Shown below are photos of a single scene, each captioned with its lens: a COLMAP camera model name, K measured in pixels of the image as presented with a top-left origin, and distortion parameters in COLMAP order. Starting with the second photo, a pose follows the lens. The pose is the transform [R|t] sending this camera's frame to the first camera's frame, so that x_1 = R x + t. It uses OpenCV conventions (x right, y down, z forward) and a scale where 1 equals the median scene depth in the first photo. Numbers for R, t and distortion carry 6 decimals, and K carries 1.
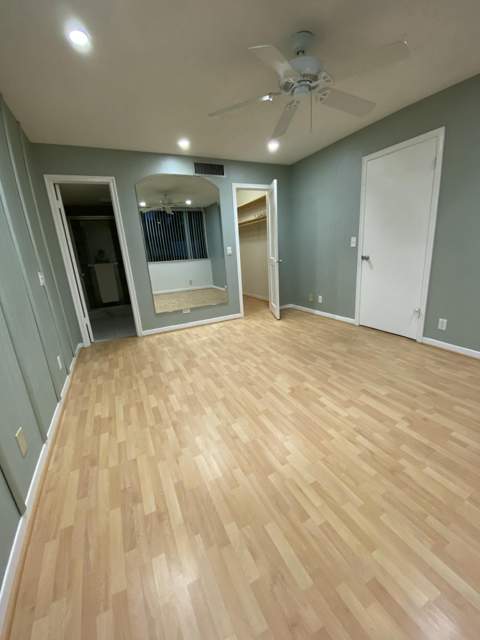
lens RADIAL K [[261.7, 0, 241.9], [0, 261.7, 322.3], [0, 0, 1]] dist [-0.025077, -0.006318]
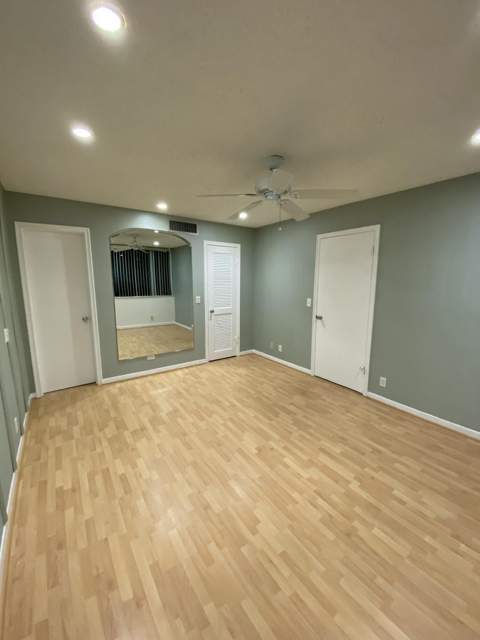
lens RADIAL K [[261.7, 0, 244.7], [0, 261.7, 314.3], [0, 0, 1]] dist [-0.025077, -0.006318]
pose [[0.984472, 0.045891, 0.169438, -0.070222], [-0.022251, 0.990061, -0.138865, -0.145776], [-0.174127, 0.132939, 0.975709, -0.107609]]
